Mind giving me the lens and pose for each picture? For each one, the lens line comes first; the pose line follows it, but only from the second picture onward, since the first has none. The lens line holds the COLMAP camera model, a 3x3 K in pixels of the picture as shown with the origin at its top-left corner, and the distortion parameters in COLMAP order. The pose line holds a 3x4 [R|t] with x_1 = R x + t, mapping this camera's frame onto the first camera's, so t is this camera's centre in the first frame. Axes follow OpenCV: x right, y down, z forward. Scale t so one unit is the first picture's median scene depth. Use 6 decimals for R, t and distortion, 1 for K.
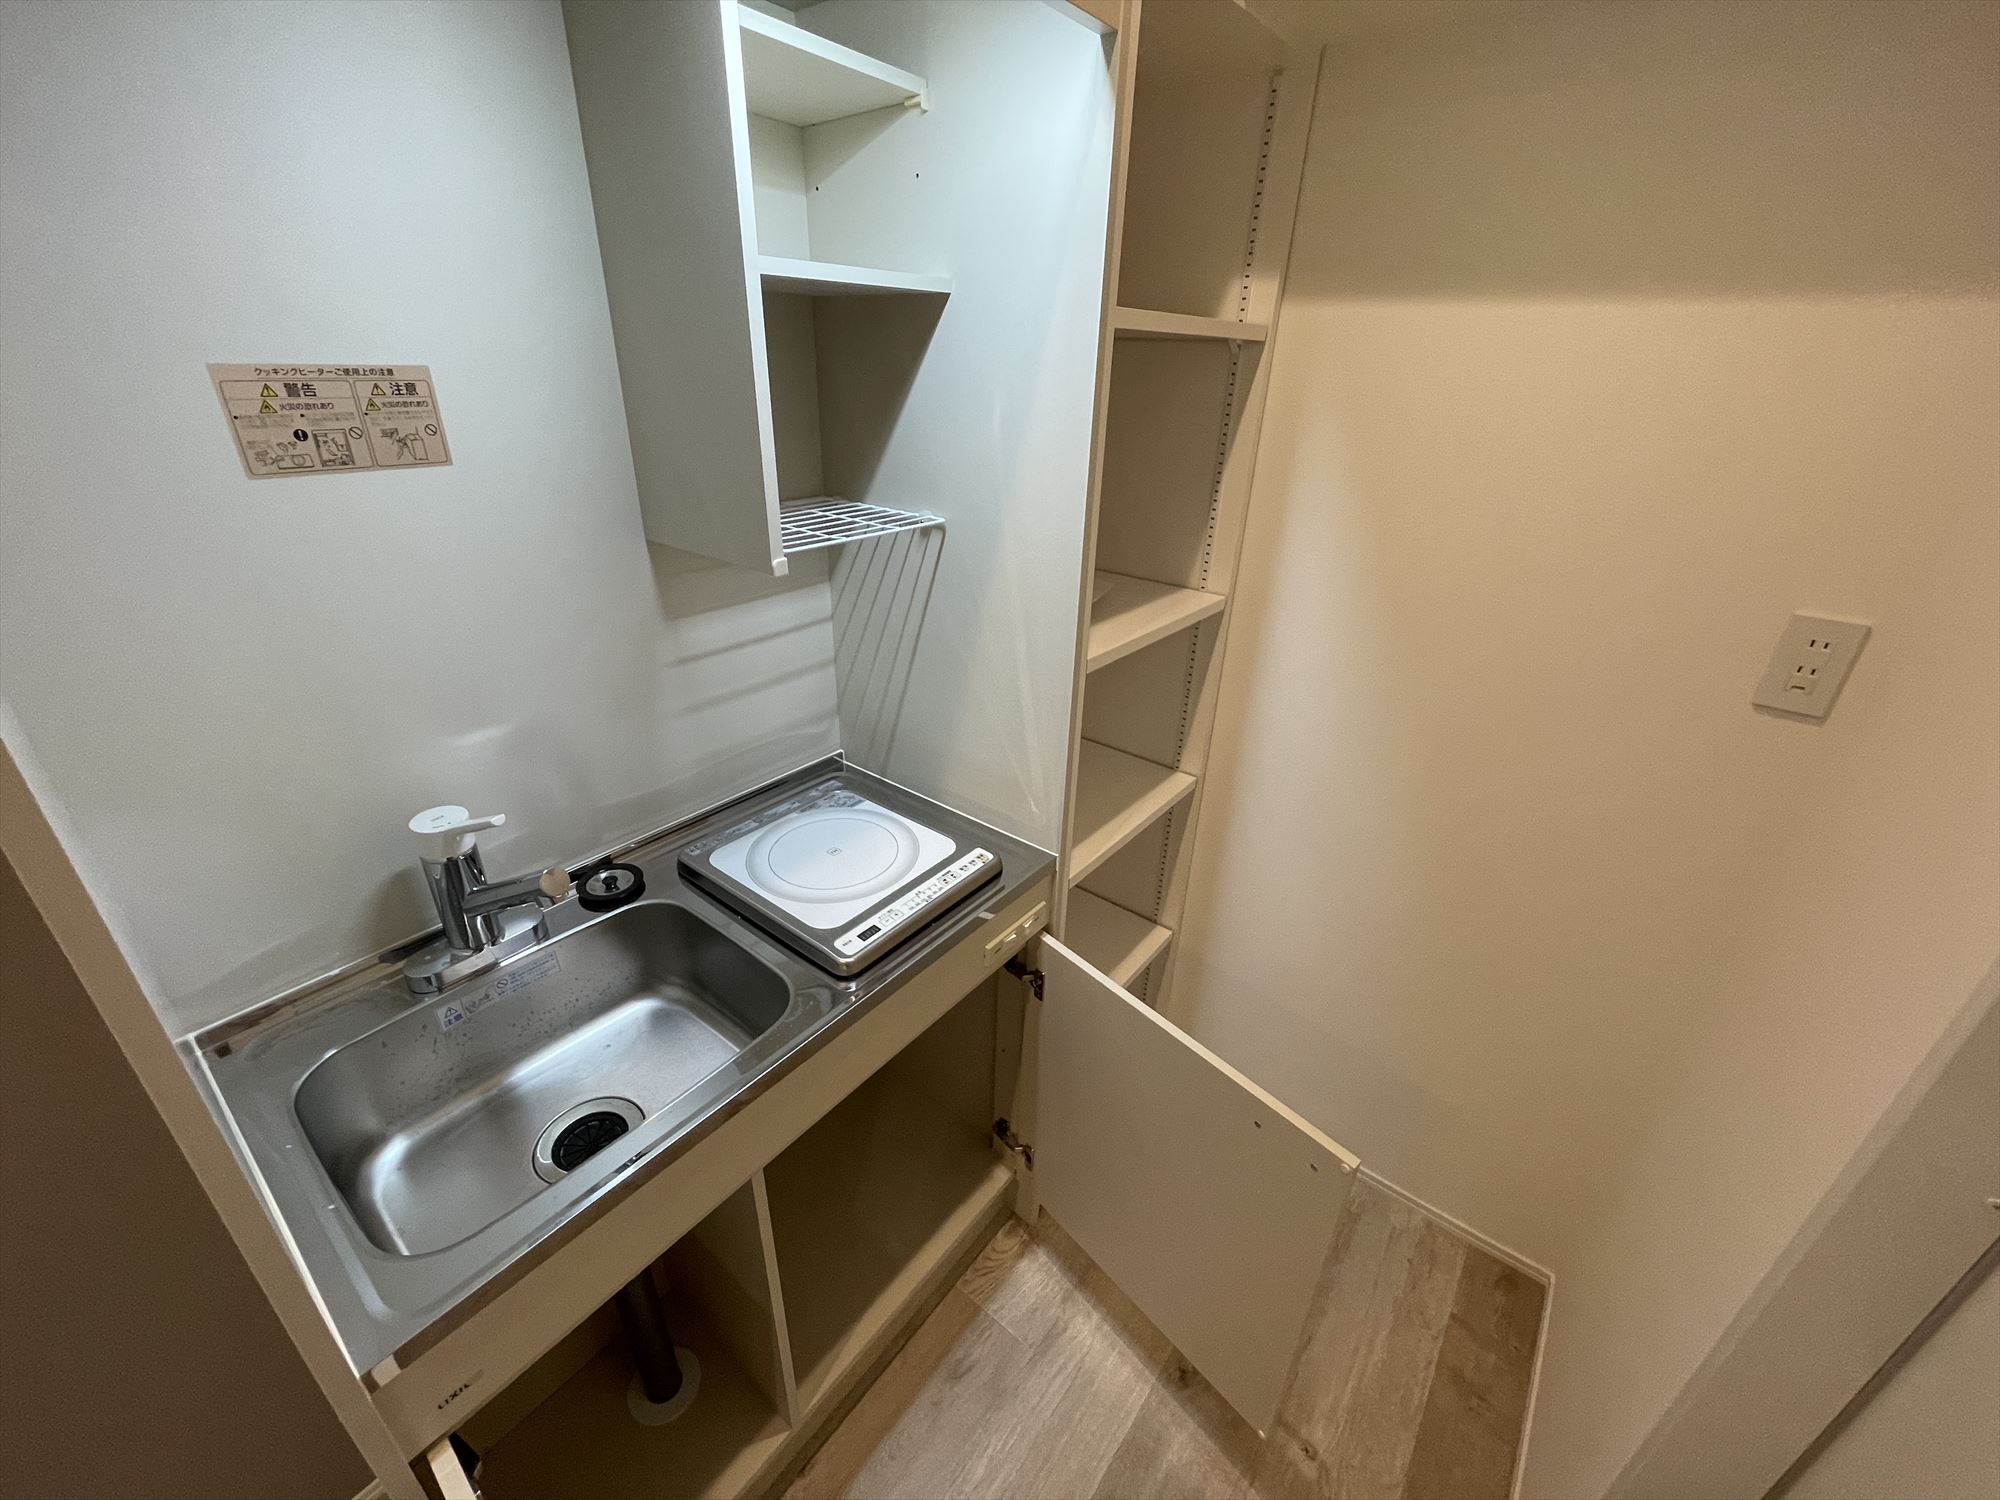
lens RADIAL K [[807.0, 0, 1001.0], [0, 807.0, 748.1], [0, 0, 1]] dist [-0.004417, 0.001206]
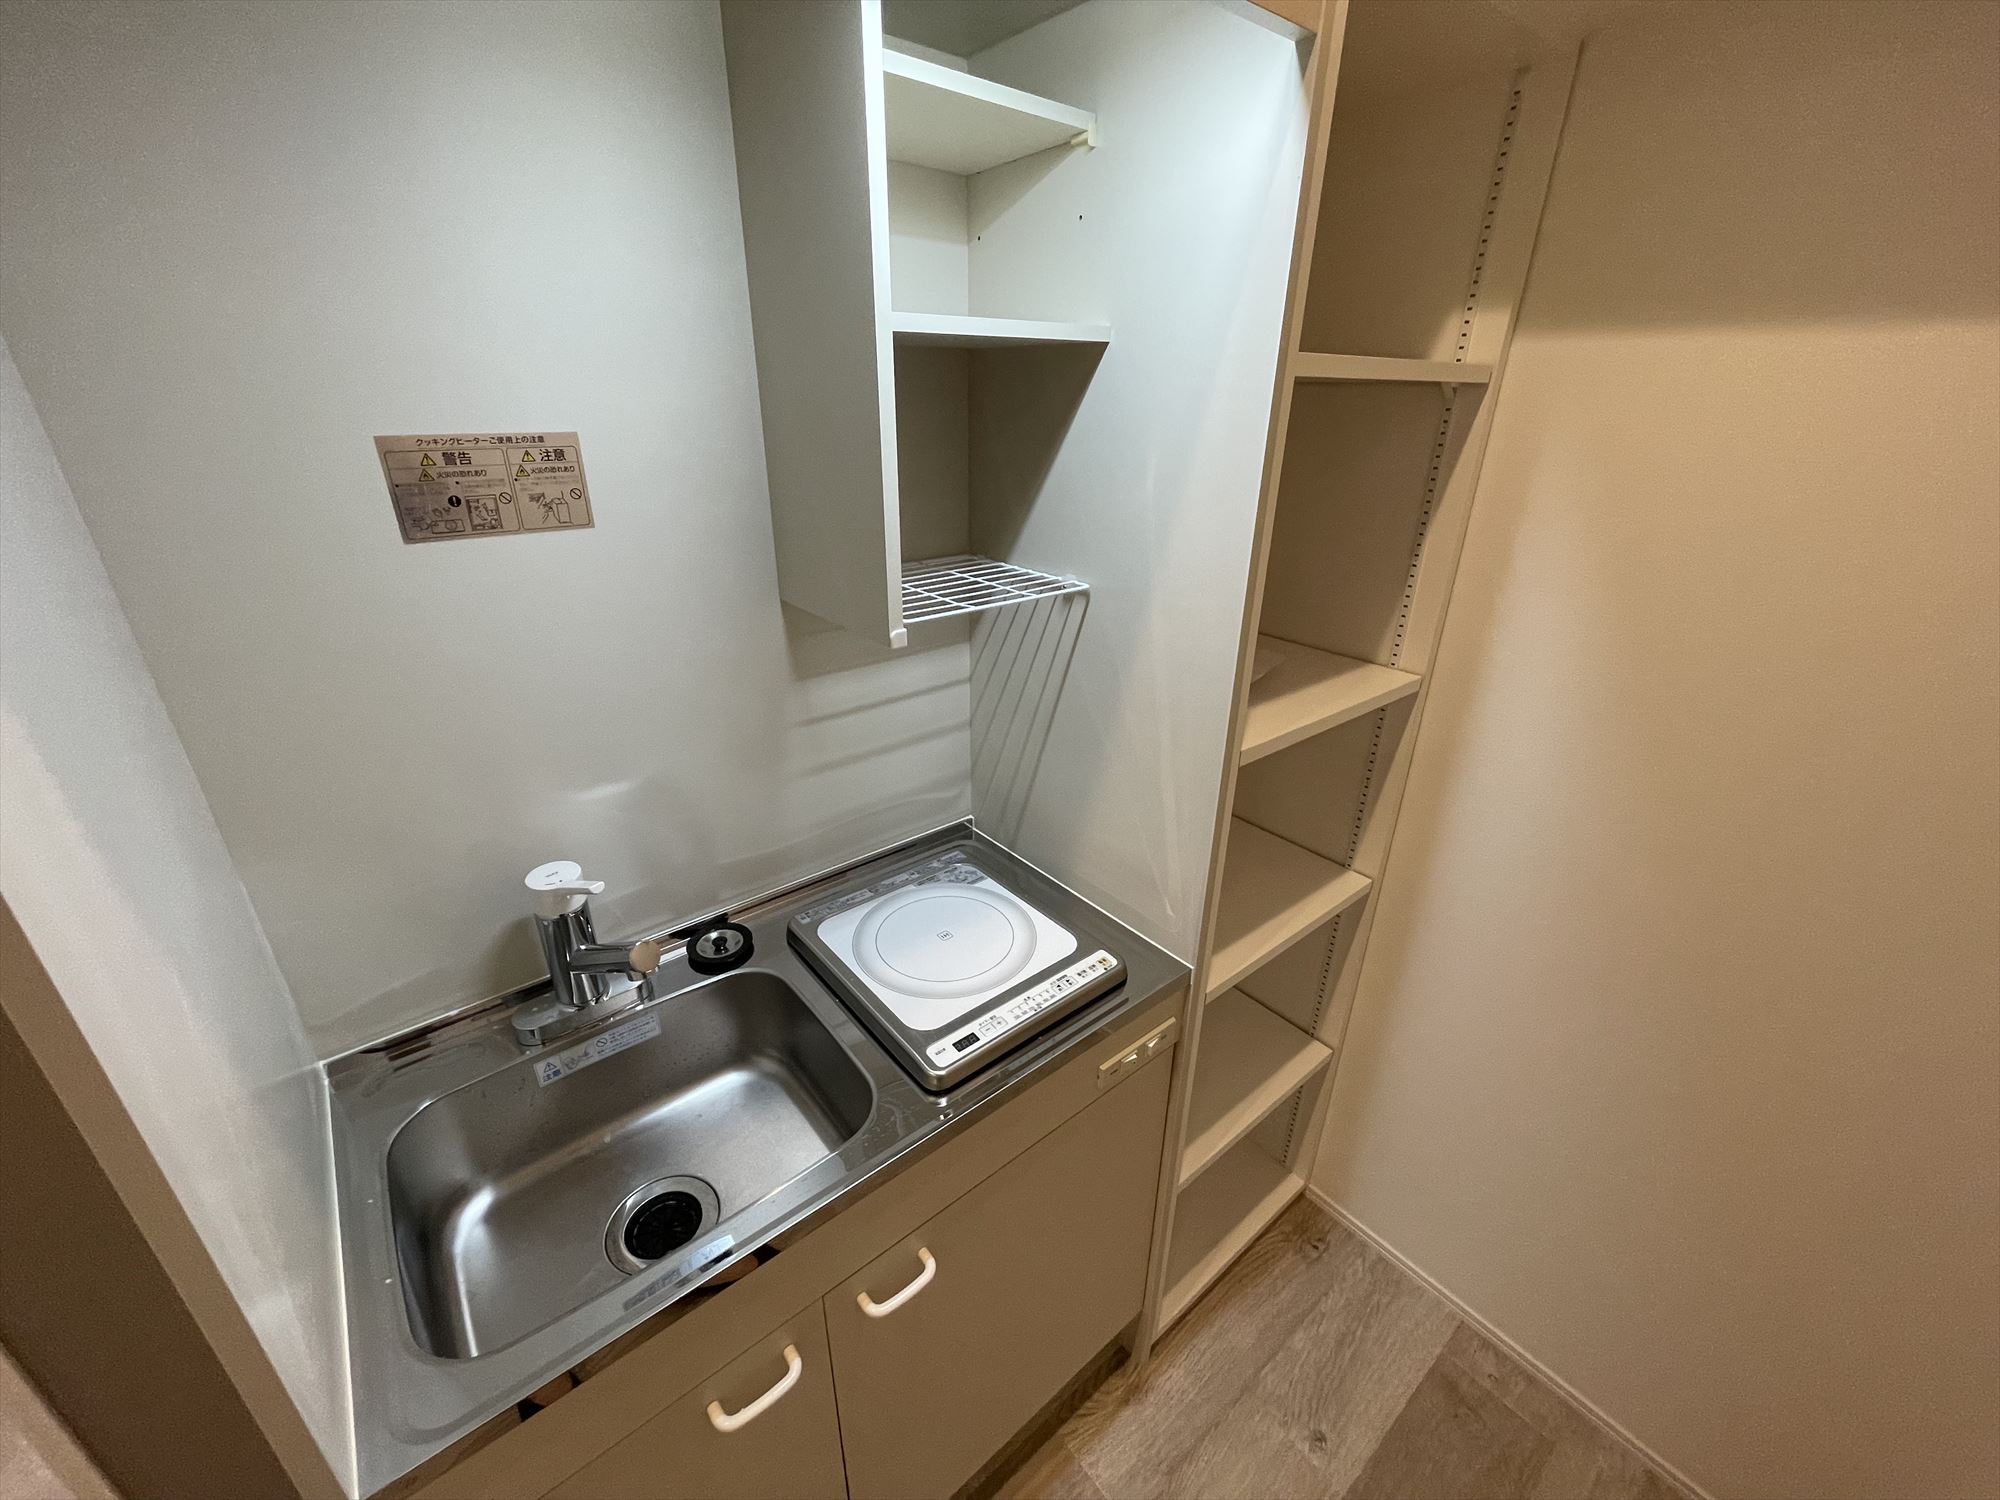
lens RADIAL K [[807.0, 0, 1001.0], [0, 807.0, 748.1], [0, 0, 1]] dist [-0.004417, 0.001206]
pose [[0.975913, 0.069007, -0.206958, 0.036257], [-0.077349, 0.996475, -0.032482, -0.068188], [0.203987, 0.047707, 0.977810, 0.106997]]
